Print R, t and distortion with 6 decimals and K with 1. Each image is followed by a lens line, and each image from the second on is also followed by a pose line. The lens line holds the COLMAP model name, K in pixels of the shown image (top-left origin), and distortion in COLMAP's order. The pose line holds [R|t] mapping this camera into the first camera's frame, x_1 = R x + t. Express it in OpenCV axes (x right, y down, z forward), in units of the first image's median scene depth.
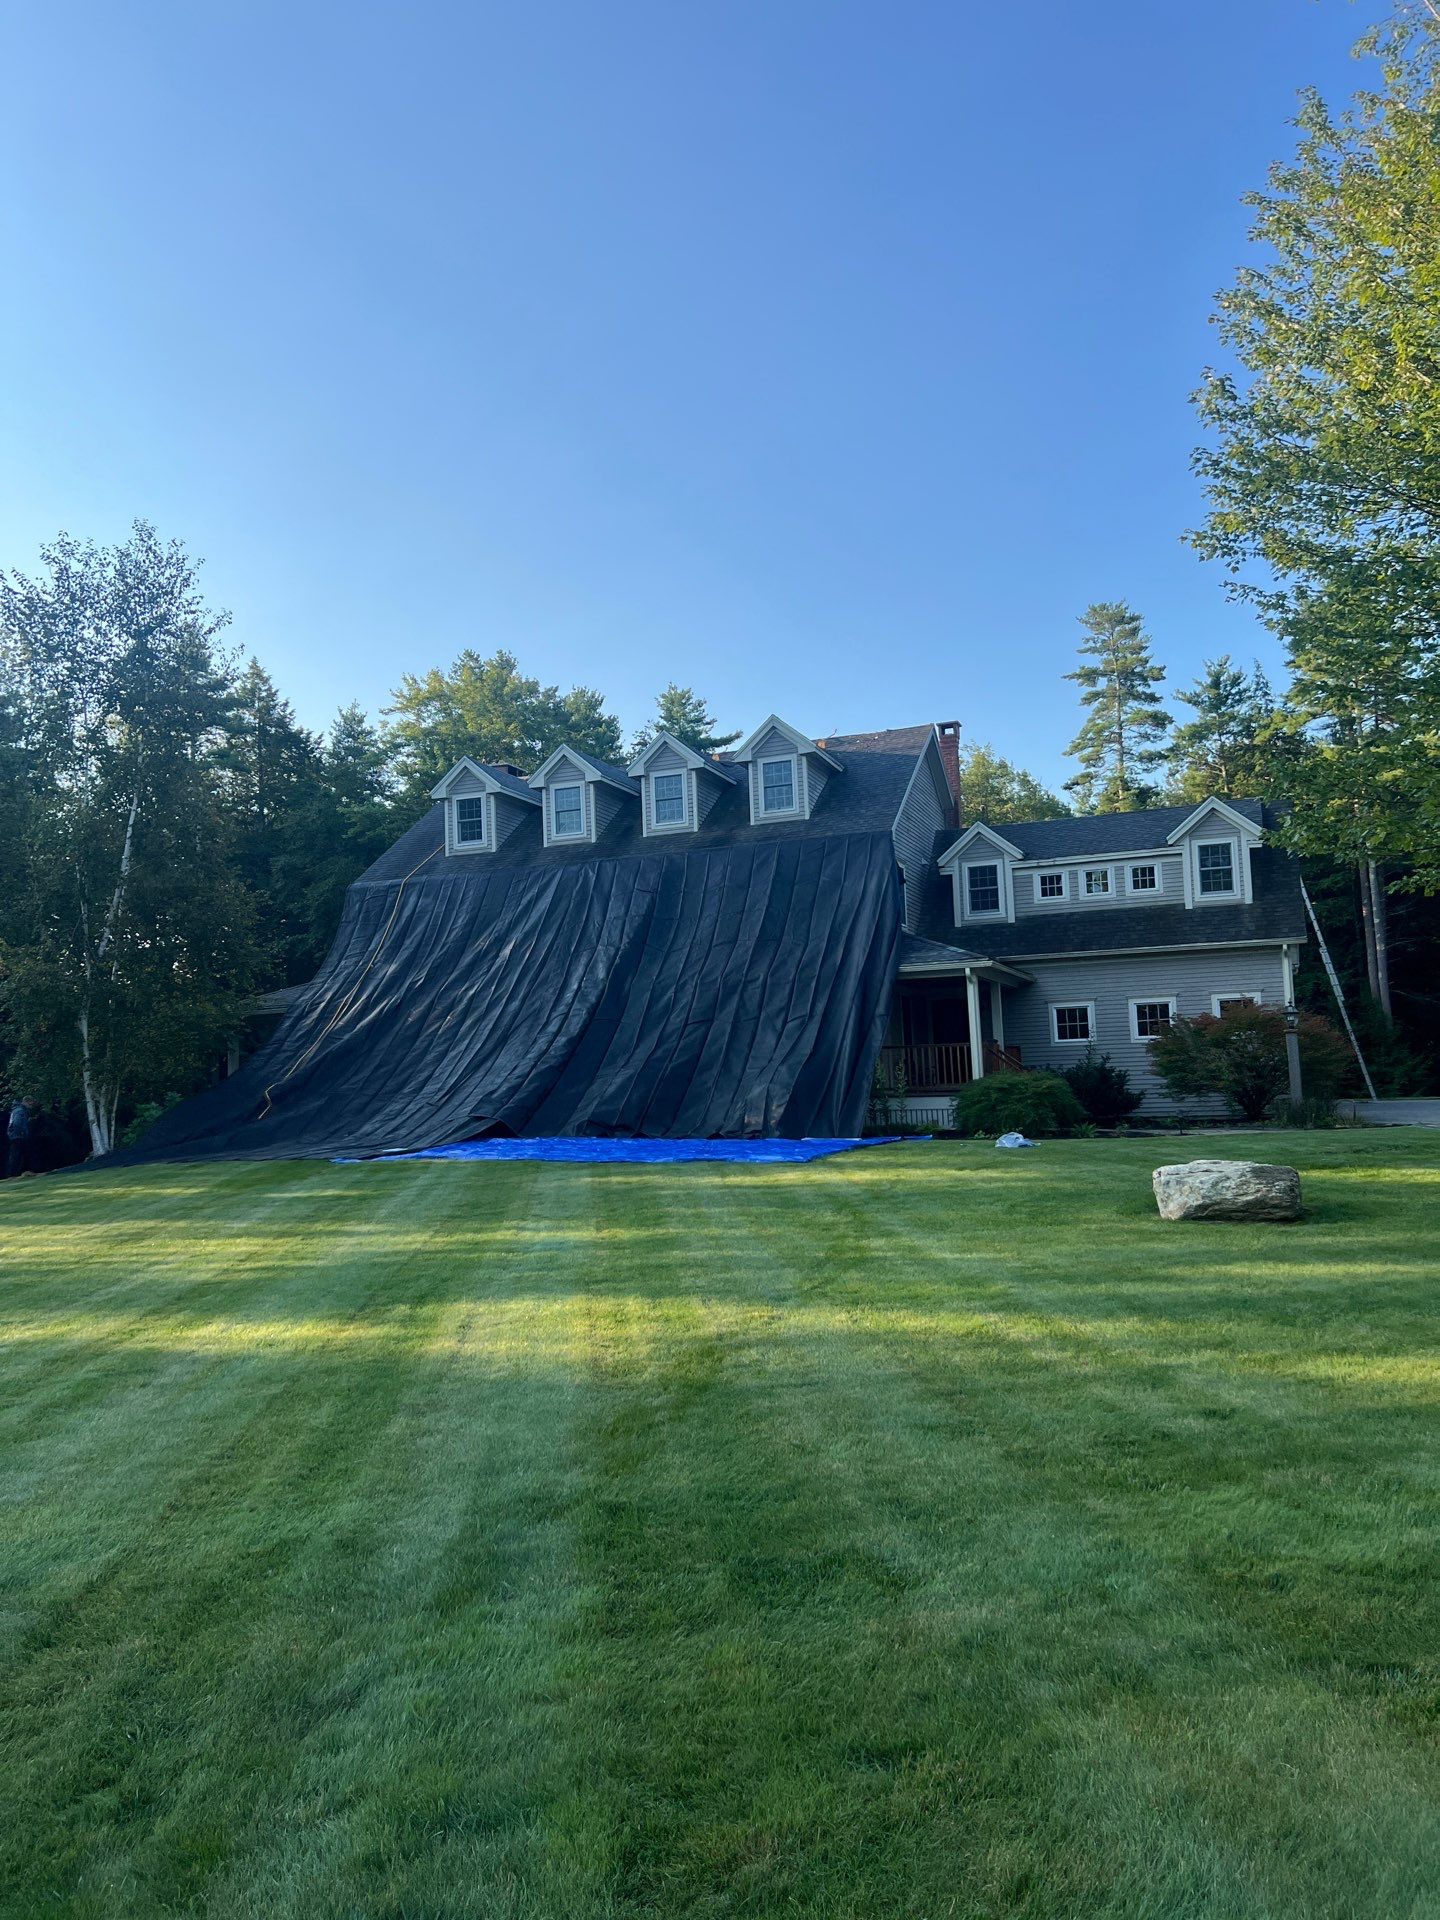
lens RADIAL K [[1430.2, 0, 721.5], [0, 1430.2, 966.1], [0, 0, 1]] dist [0.063368, -0.070459]
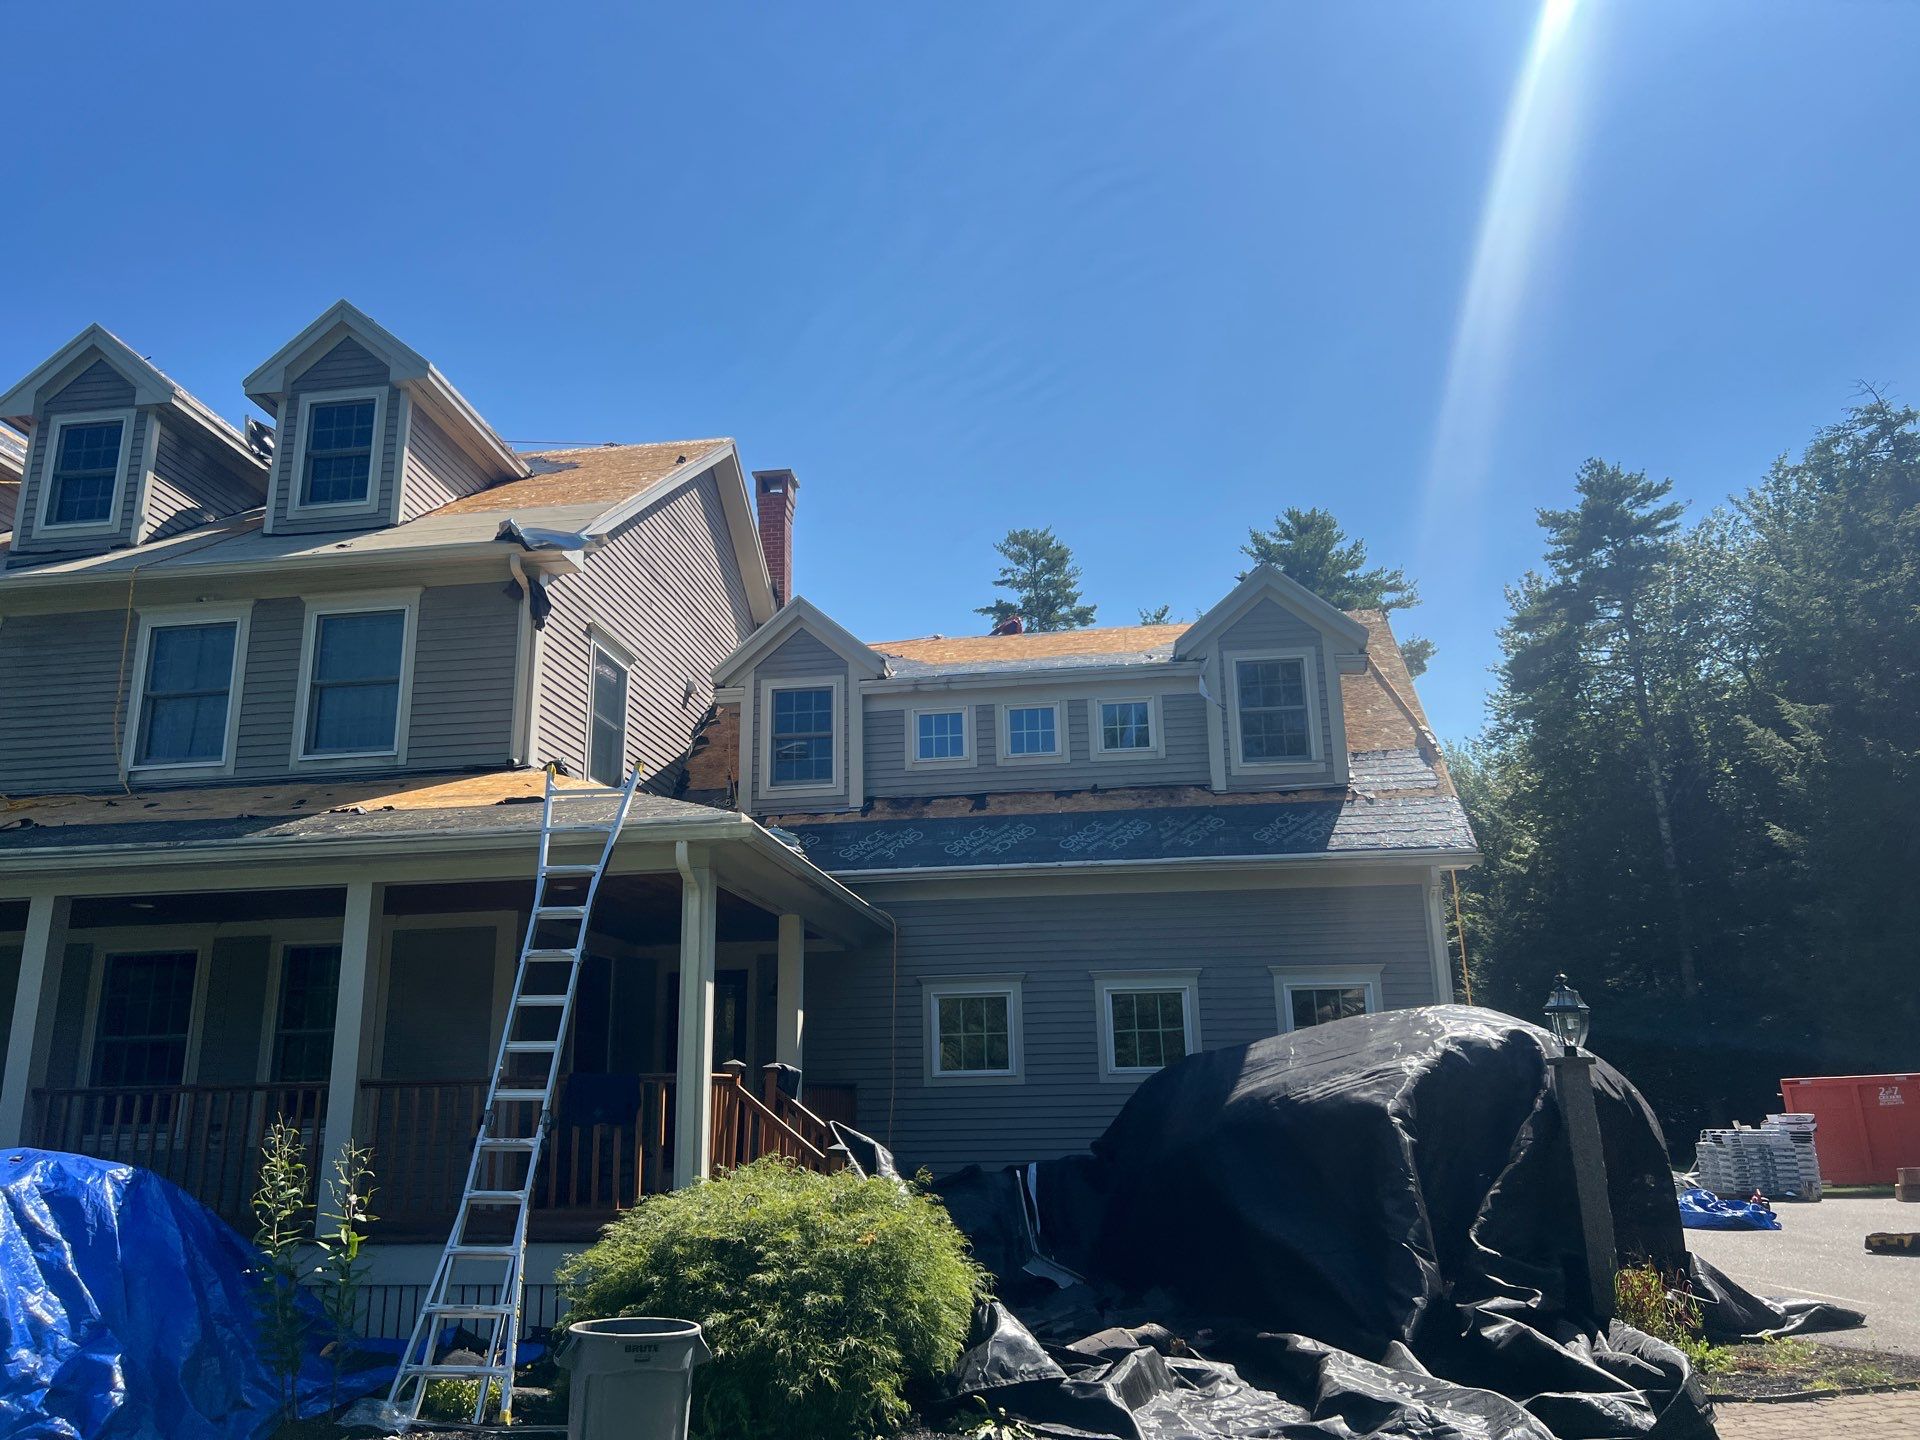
lens RADIAL K [[1430.2, 0, 942.3], [0, 1430.2, 710.9], [0, 0, 1]] dist [0.063368, -0.070459]
pose [[0.975472, 0.079948, 0.205091, 0.123955], [-0.039161, 0.979880, -0.195710, 0.026909], [-0.216611, 0.182878, 0.958976, 0.508274]]
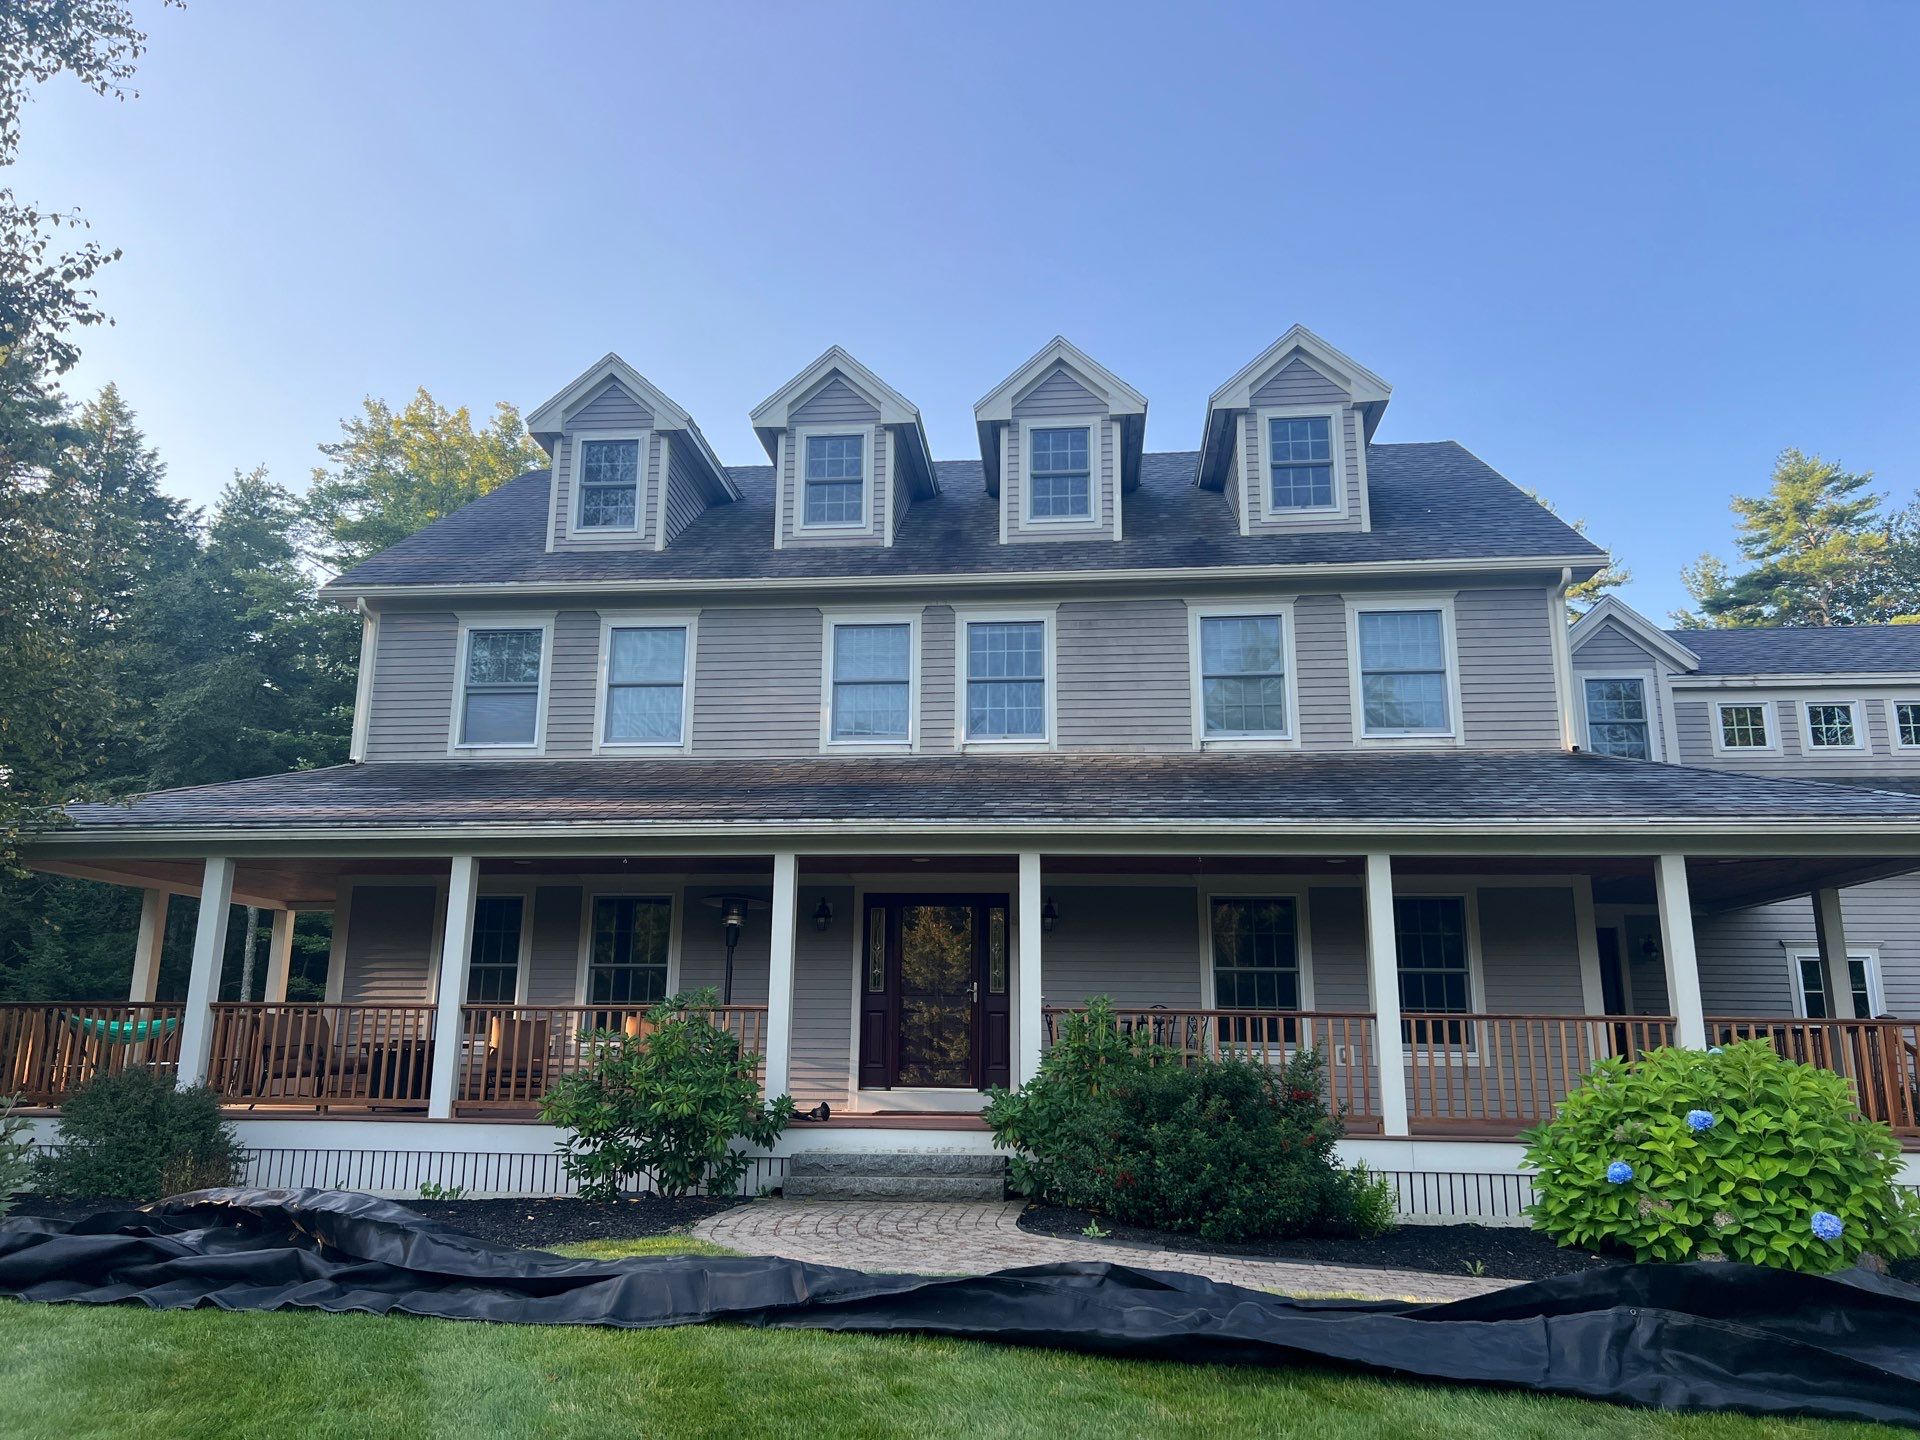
lens RADIAL K [[1430.2, 0, 943.4], [0, 1430.2, 710.2], [0, 0, 1]] dist [0.063368, -0.070459]
pose [[0.966569, 0.105984, 0.233476, -0.171689], [-0.069491, 0.984775, -0.159342, 0.041634], [-0.246809, 0.137791, 0.959218, 0.519869]]
